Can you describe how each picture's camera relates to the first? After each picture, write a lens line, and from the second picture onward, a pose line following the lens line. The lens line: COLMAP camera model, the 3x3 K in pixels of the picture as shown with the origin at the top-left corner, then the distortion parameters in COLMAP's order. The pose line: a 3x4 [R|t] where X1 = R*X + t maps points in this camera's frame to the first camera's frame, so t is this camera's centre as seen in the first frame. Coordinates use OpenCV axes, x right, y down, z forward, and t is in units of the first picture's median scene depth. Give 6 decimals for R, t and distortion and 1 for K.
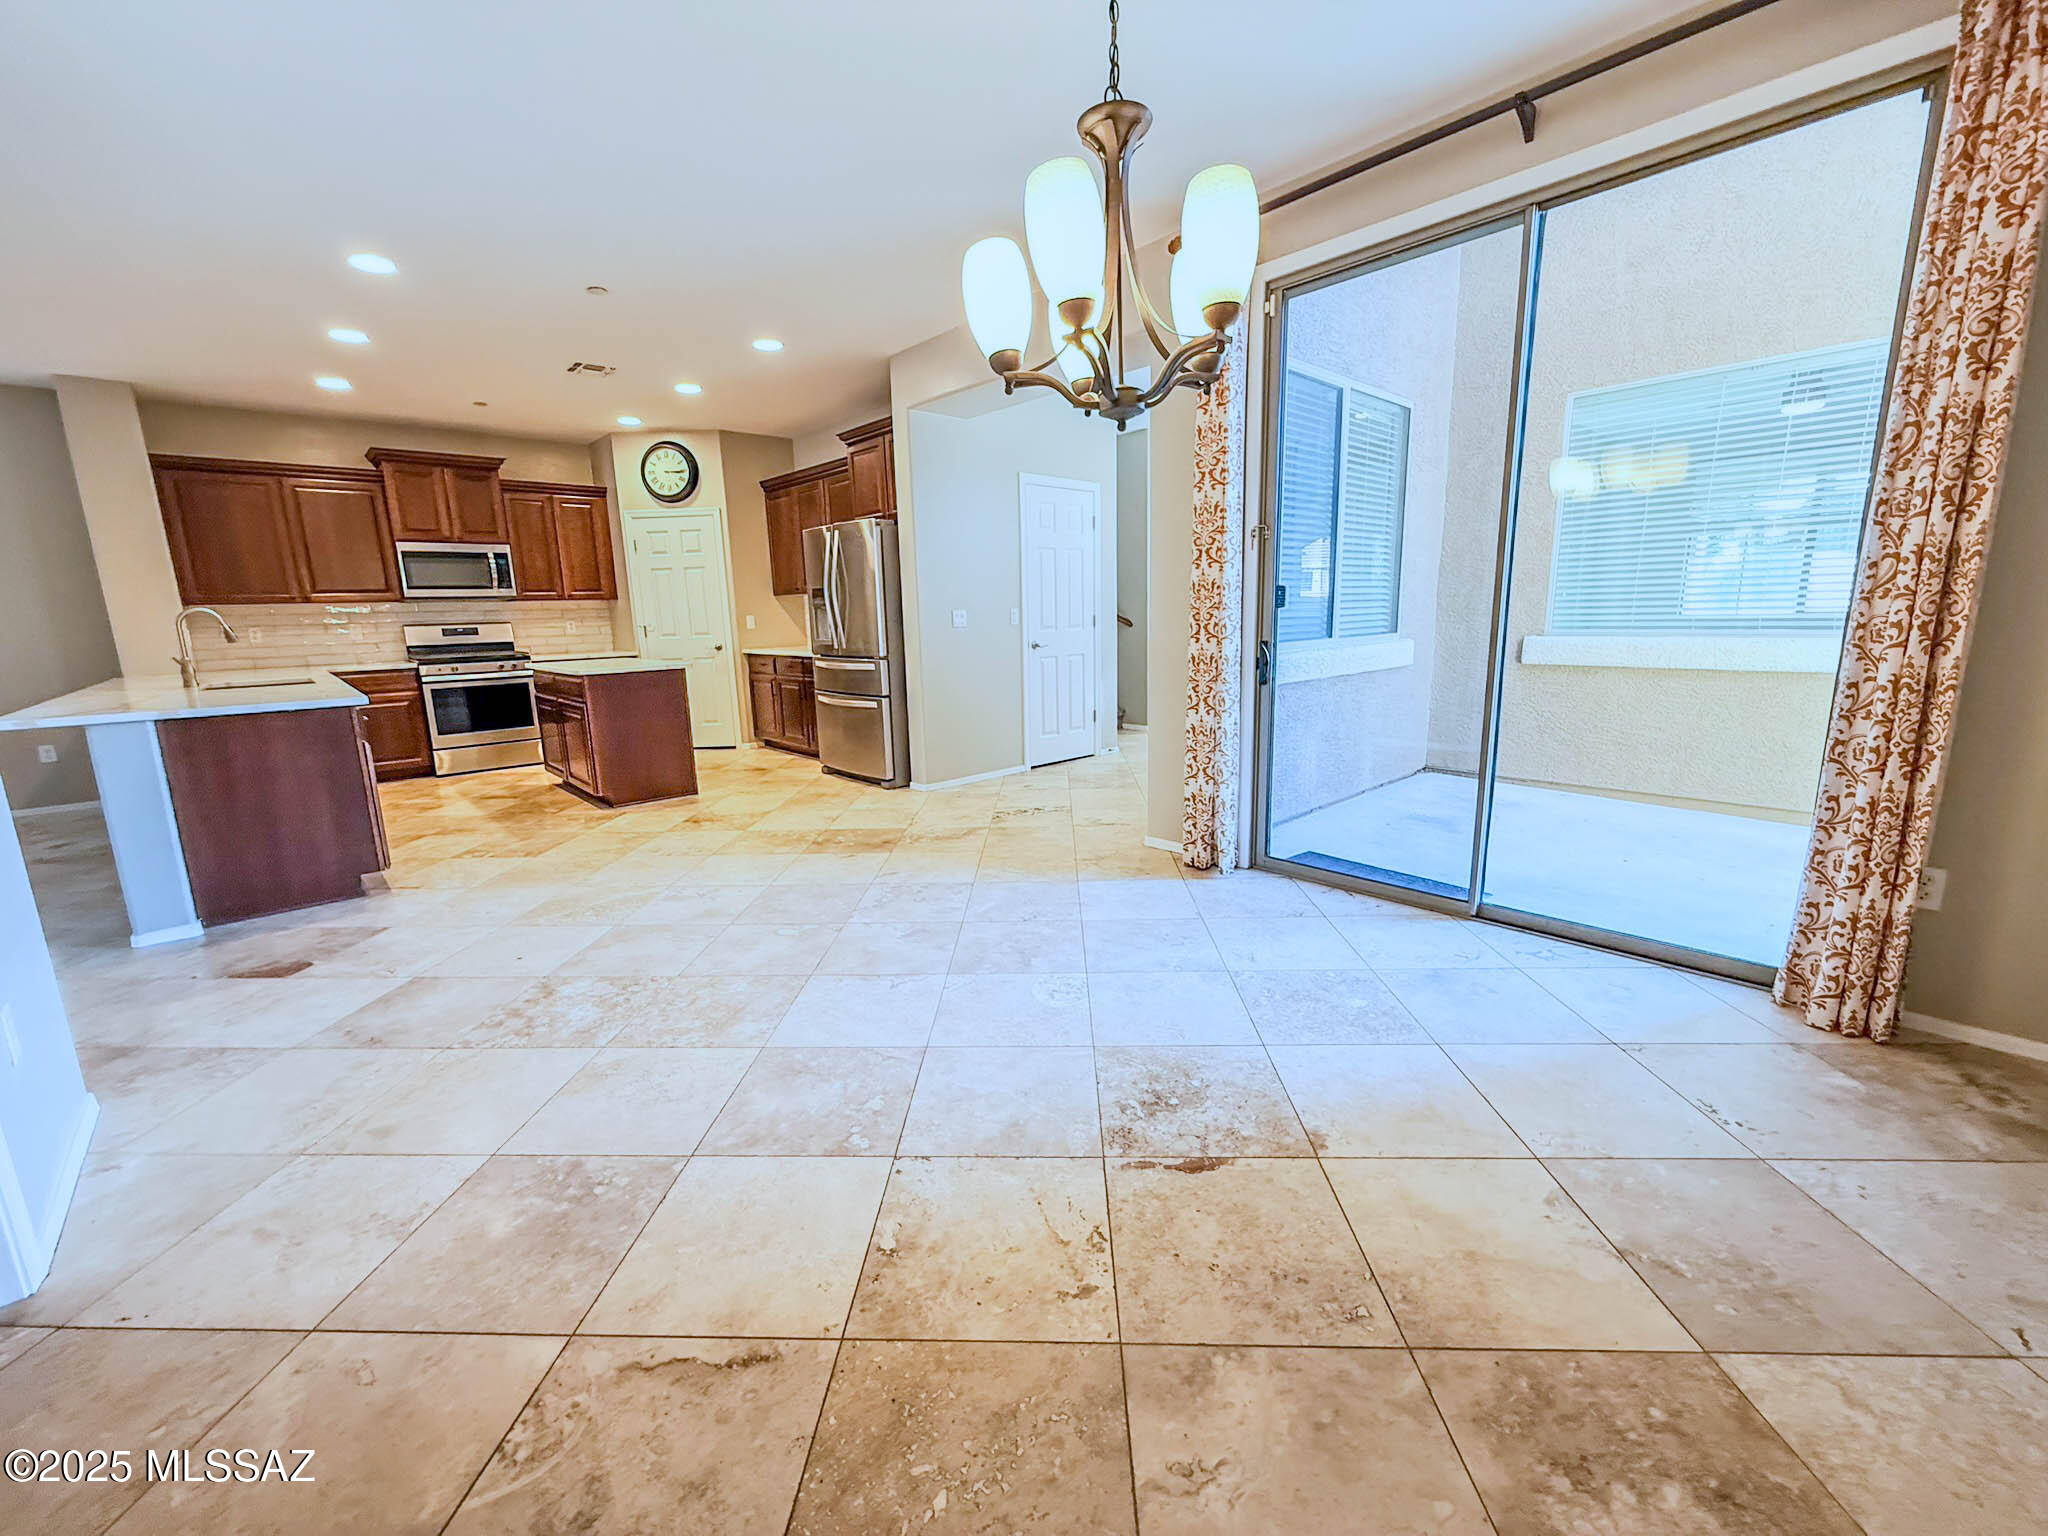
lens RADIAL K [[818.0, 0, 1023.8], [0, 818.0, 770.4], [0, 0, 1]] dist [-0.001396, 0.000567]
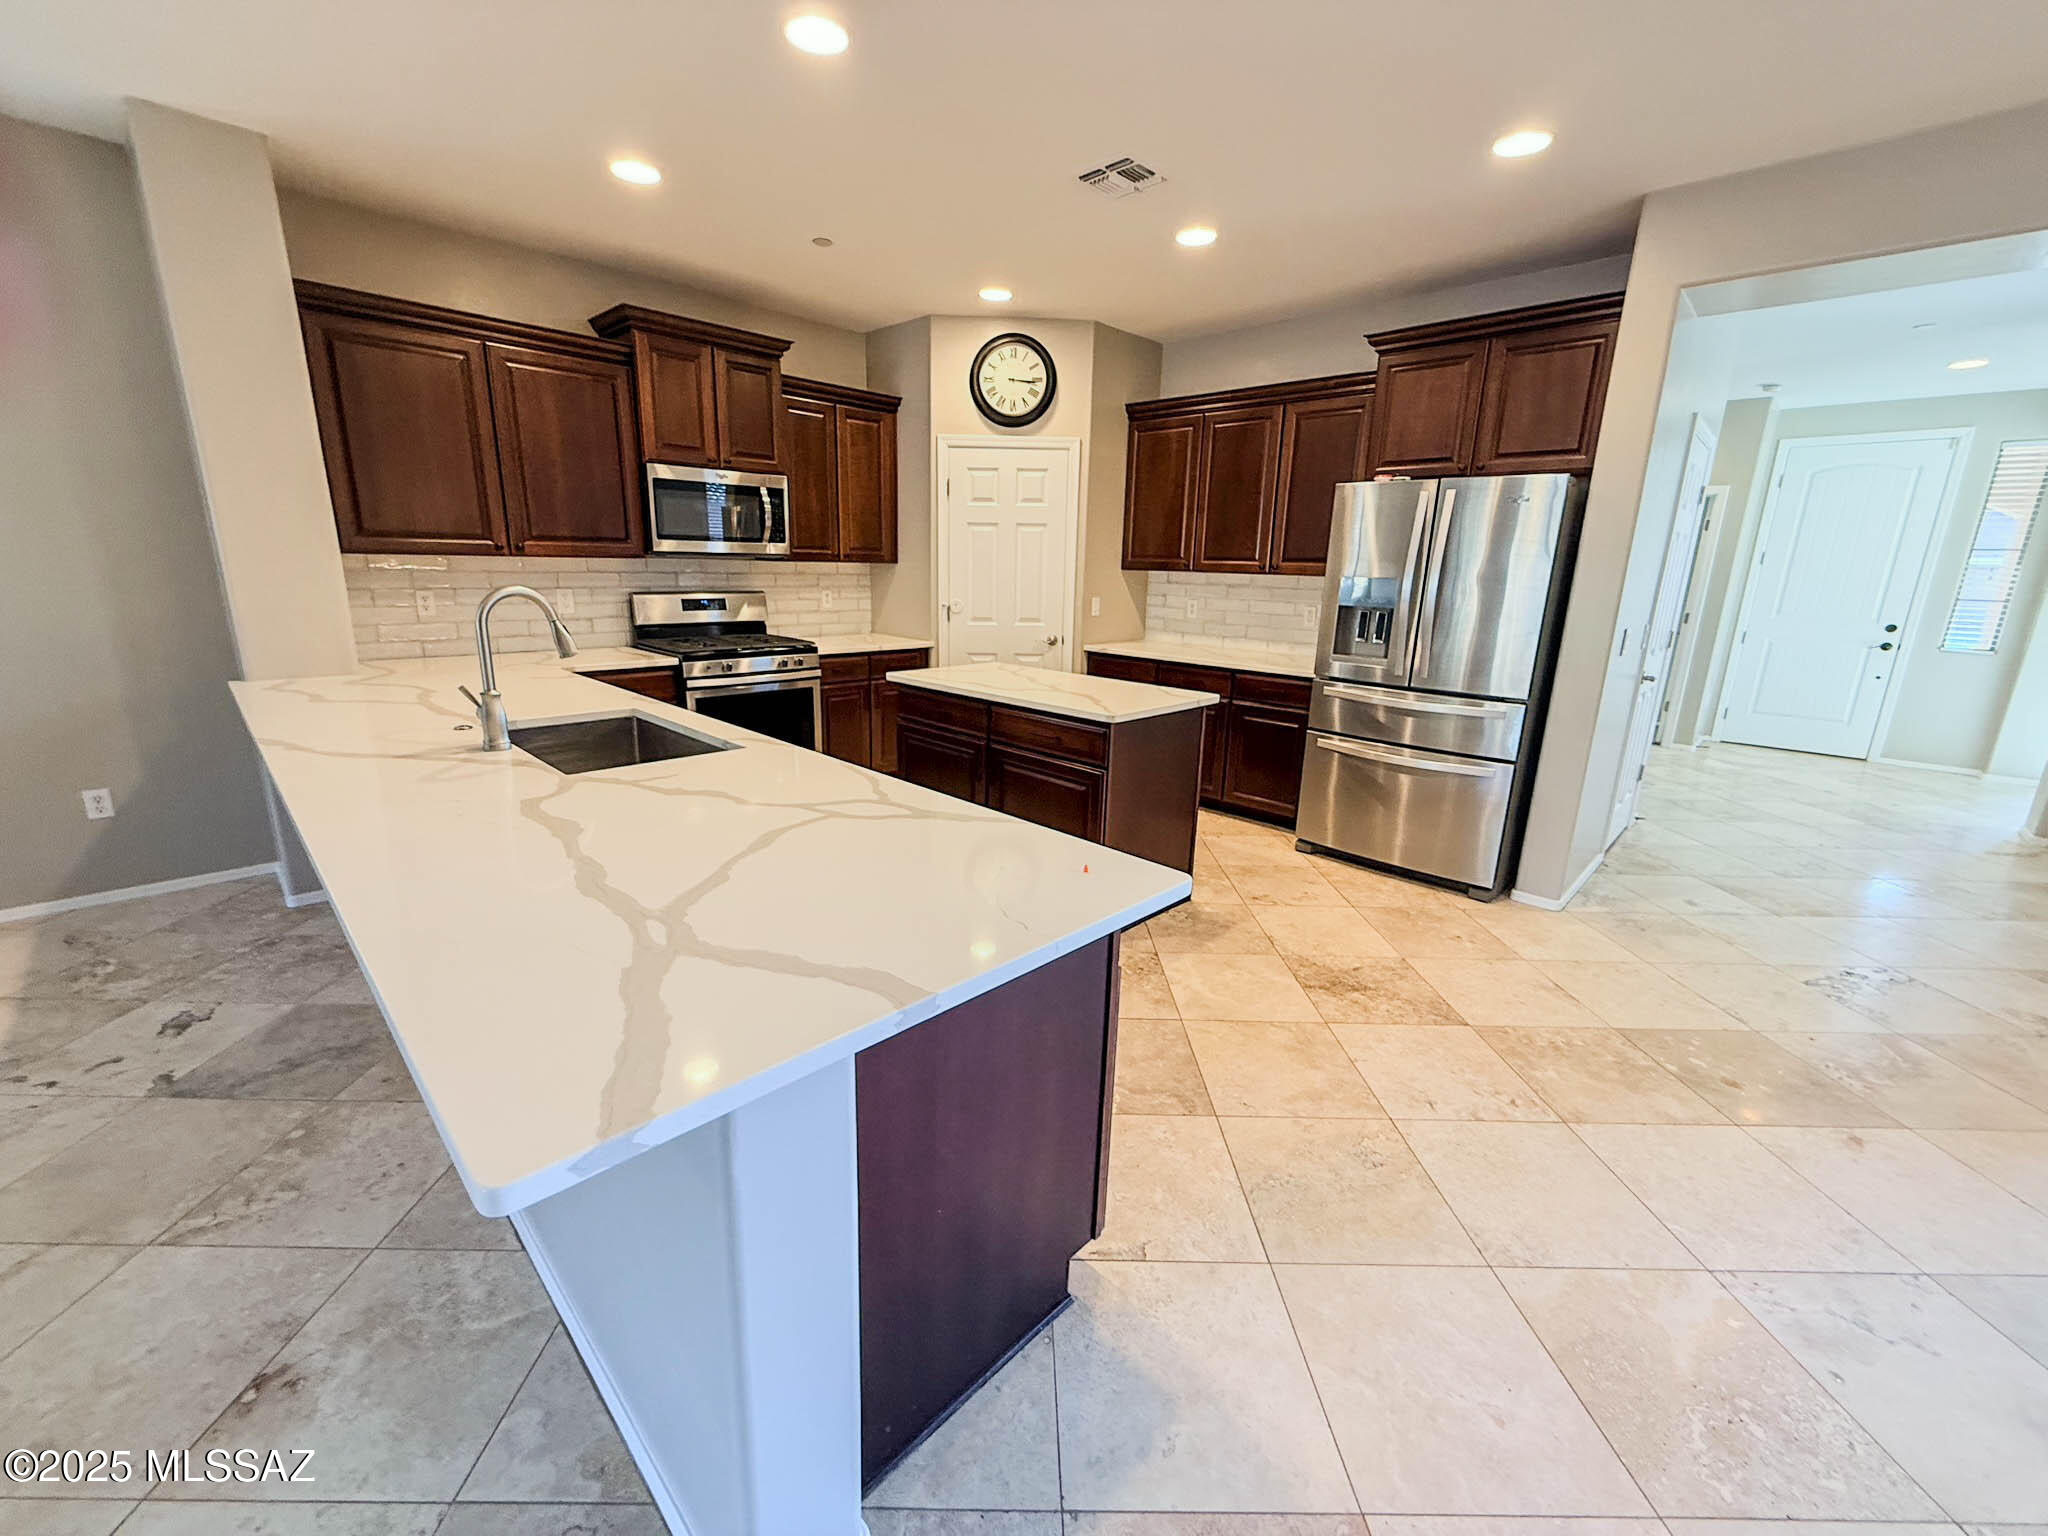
lens RADIAL K [[818.0, 0, 1018.0], [0, 818.0, 766.5], [0, 0, 1]] dist [-0.001396, 0.000567]
pose [[0.997467, 0.038161, 0.060030, -0.484863], [-0.041252, 0.997840, 0.051132, -0.084942], [-0.057949, -0.053479, 0.996886, 0.324344]]
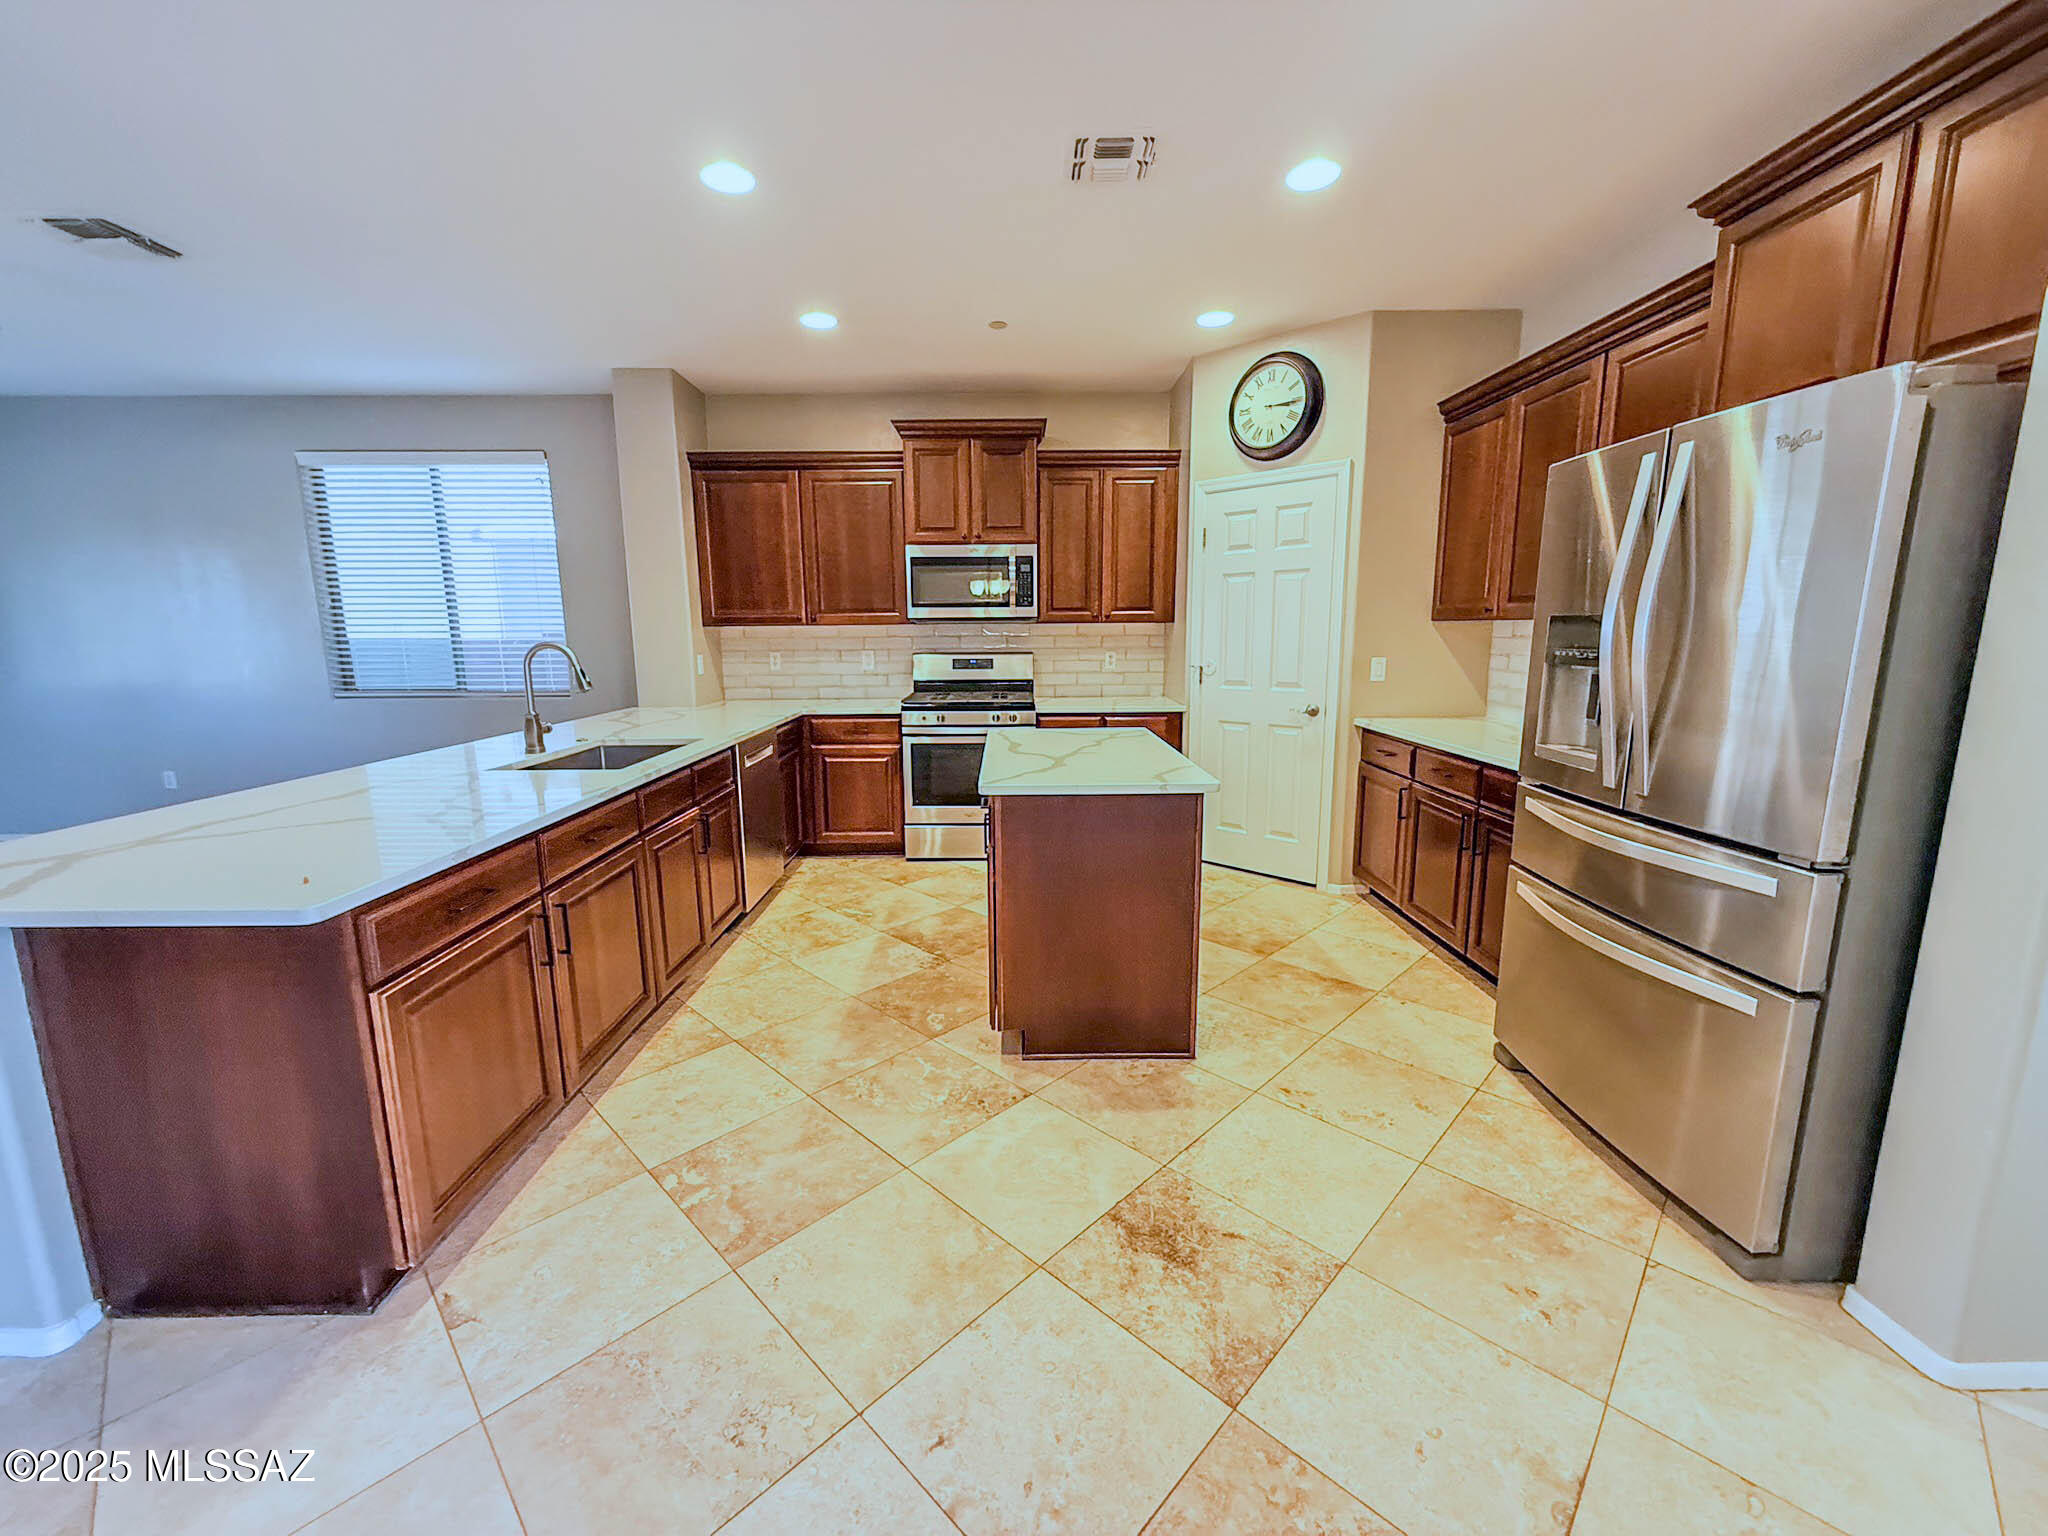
lens RADIAL K [[818.0, 0, 1015.8], [0, 818.0, 766.3], [0, 0, 1]] dist [-0.001396, 0.000567]
pose [[0.739593, 0.134245, -0.659531, -0.161602], [-0.142659, 0.988909, 0.041312, -0.117333], [0.657762, 0.063534, 0.750542, 0.488267]]
